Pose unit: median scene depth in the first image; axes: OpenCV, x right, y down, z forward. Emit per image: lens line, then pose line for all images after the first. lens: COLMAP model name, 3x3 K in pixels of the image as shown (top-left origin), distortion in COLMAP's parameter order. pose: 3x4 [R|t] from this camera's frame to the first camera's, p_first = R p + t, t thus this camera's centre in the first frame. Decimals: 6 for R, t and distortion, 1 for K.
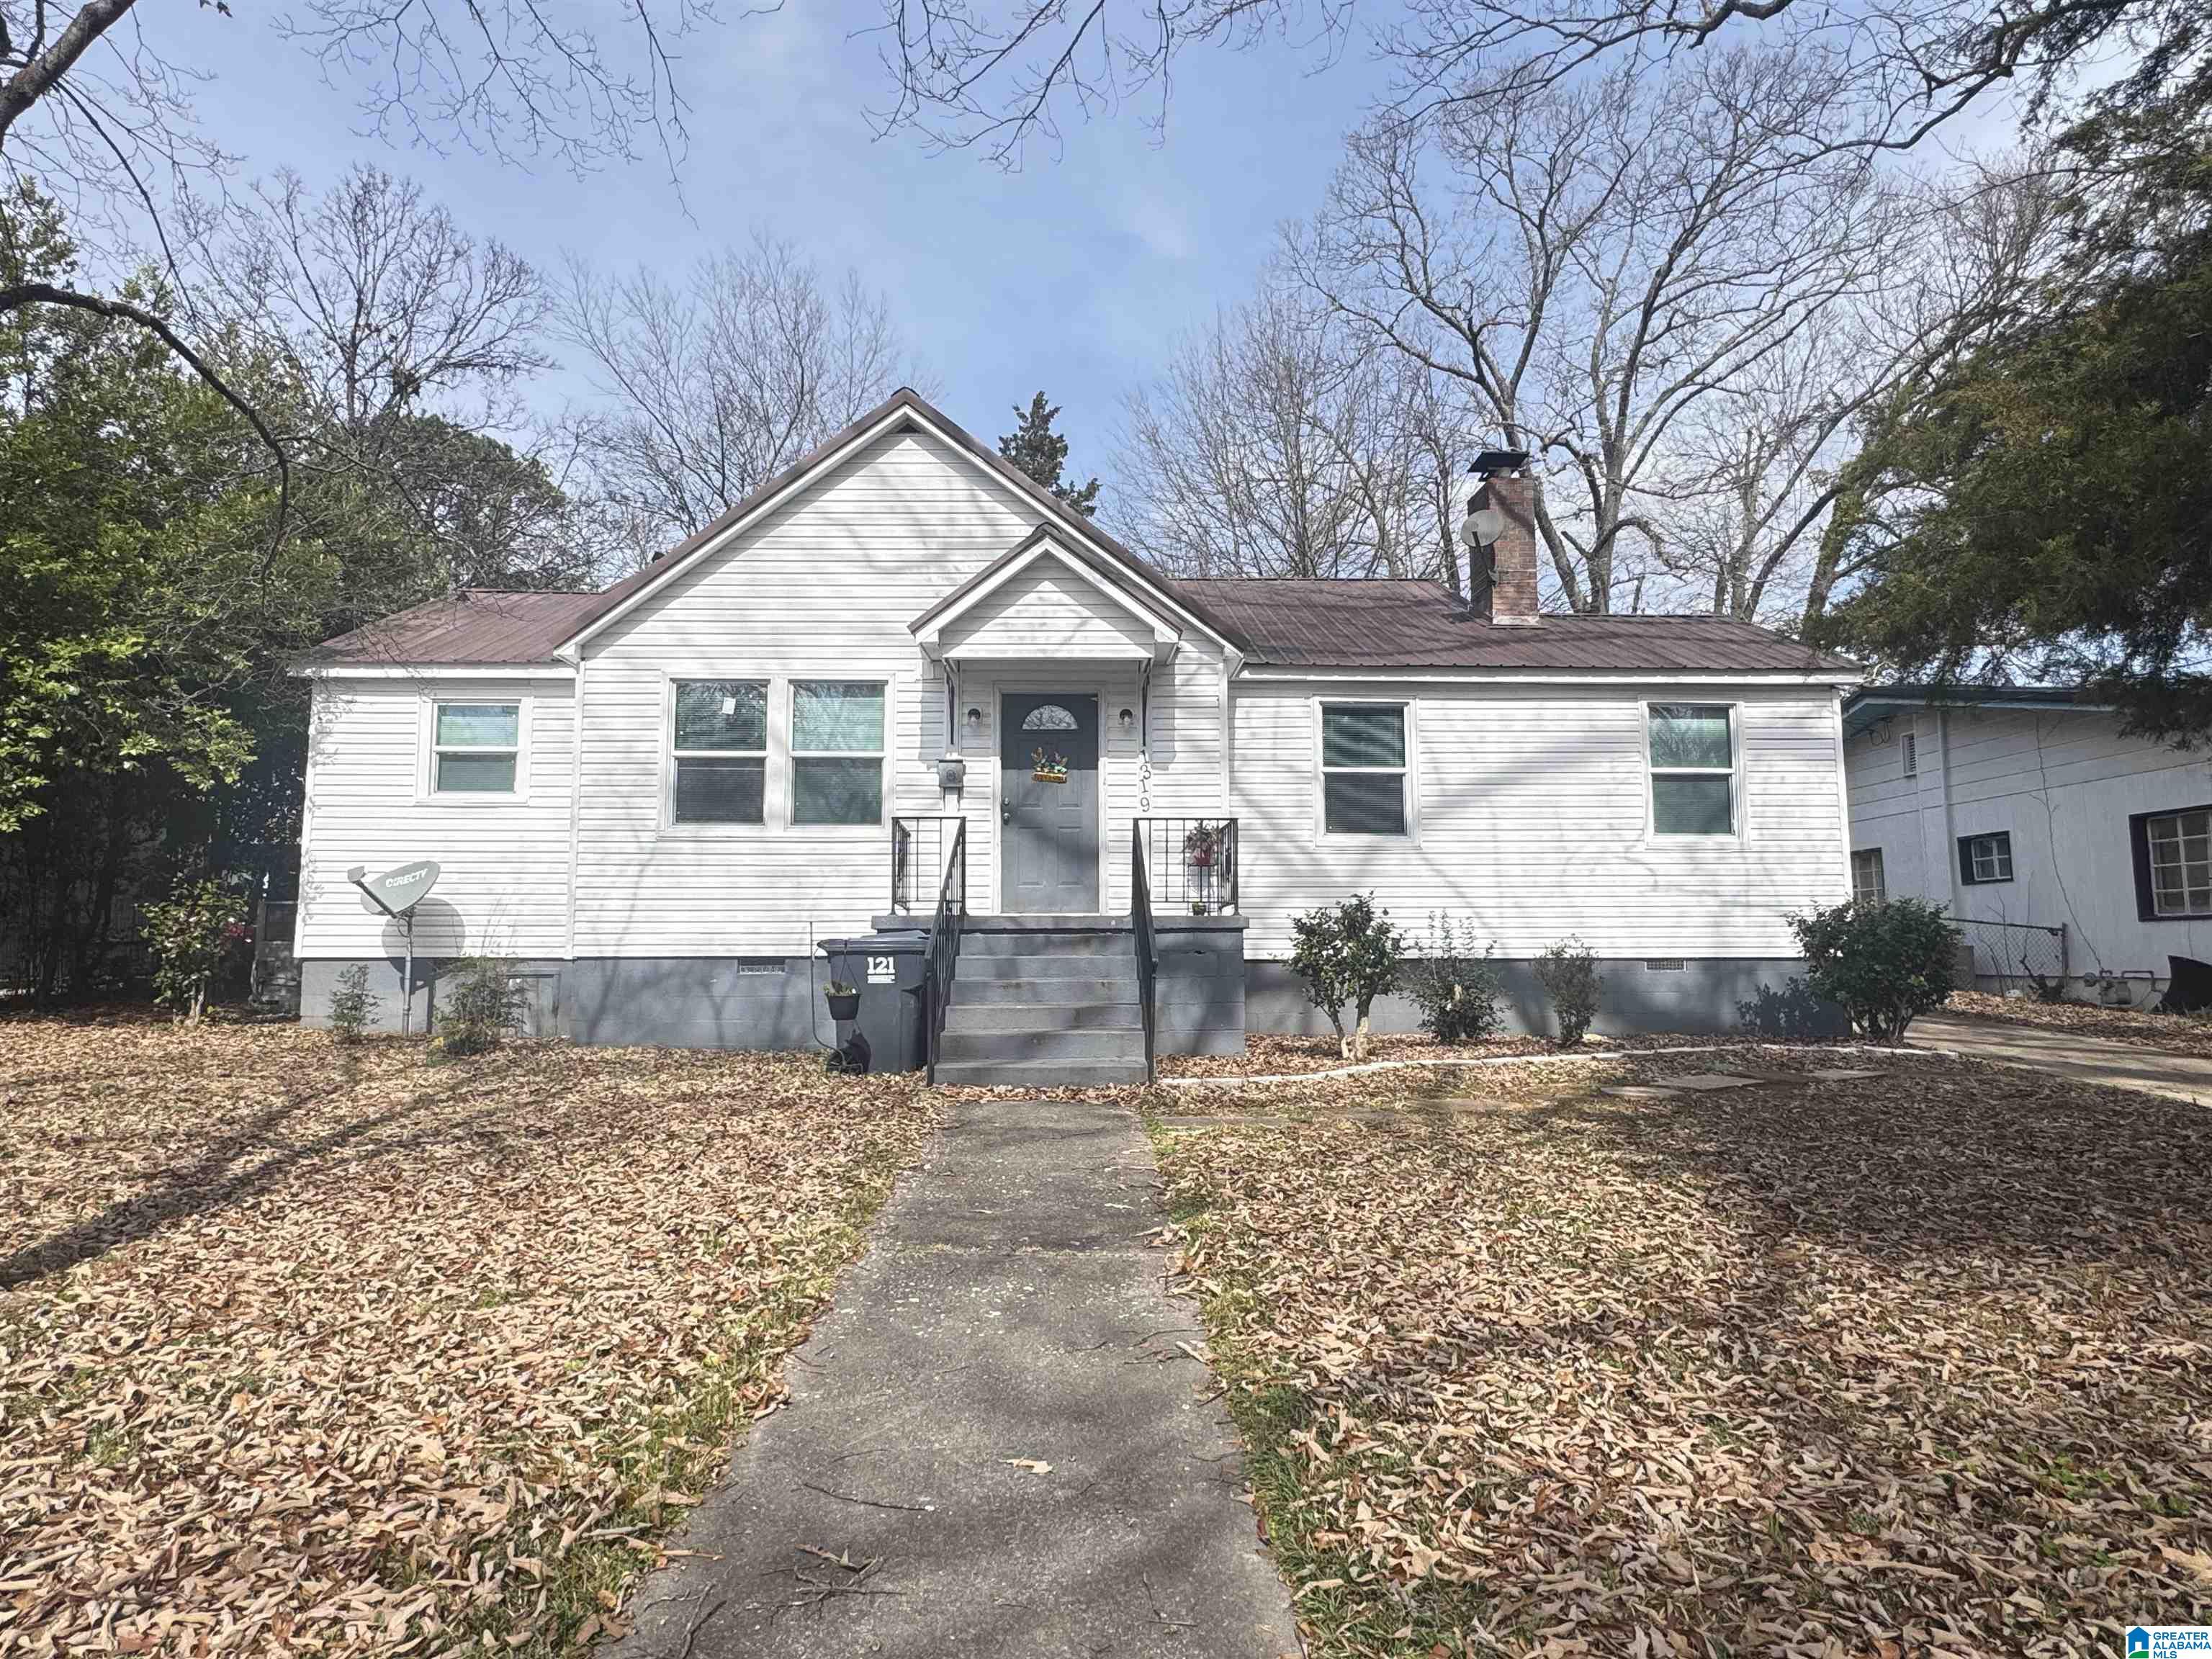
lens RADIAL K [[1245.8, 0, 1097.4], [0, 1245.8, 817.0], [0, 0, 1]] dist [-0.003284, 0.003511]
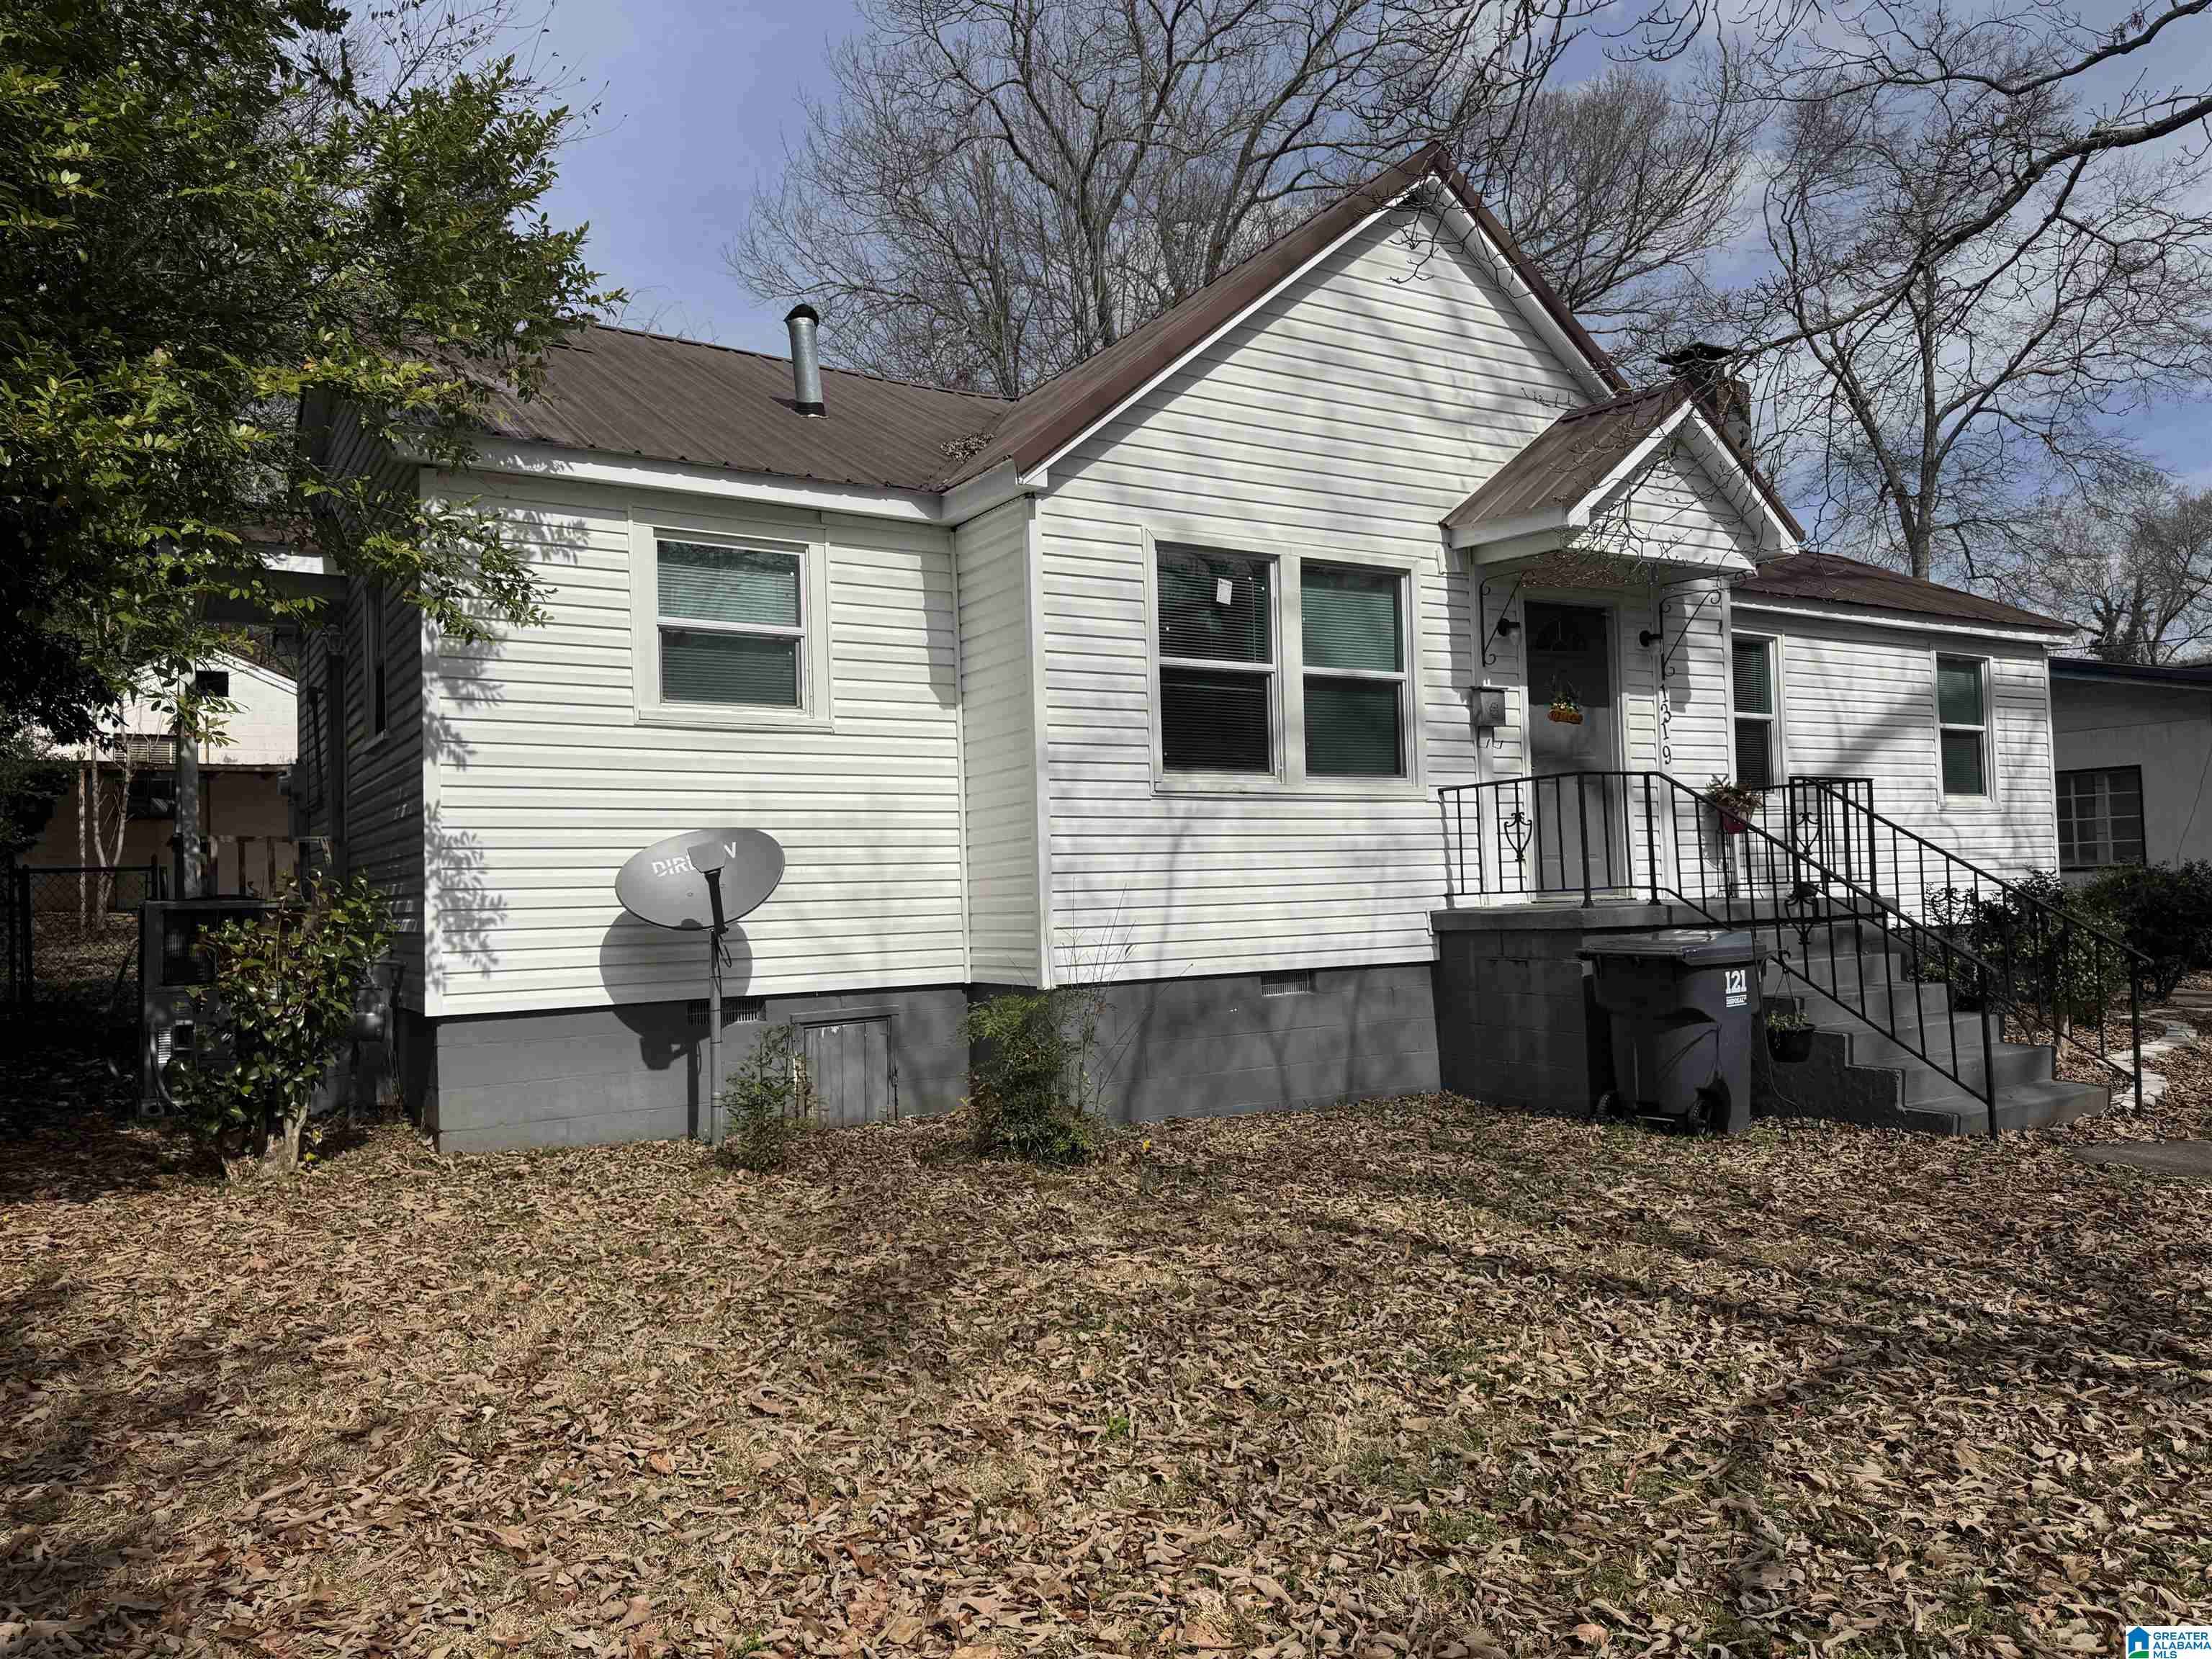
lens RADIAL K [[1565.0, 0, 1100.0], [0, 1565.0, 815.1], [0, 0, 1]] dist [0.040171, -0.033099]
pose [[0.861061, 0.001365, 0.508500, -0.771674], [-0.029269, 0.998472, 0.046883, -0.008341], [-0.507659, -0.055252, 0.859785, 0.322401]]
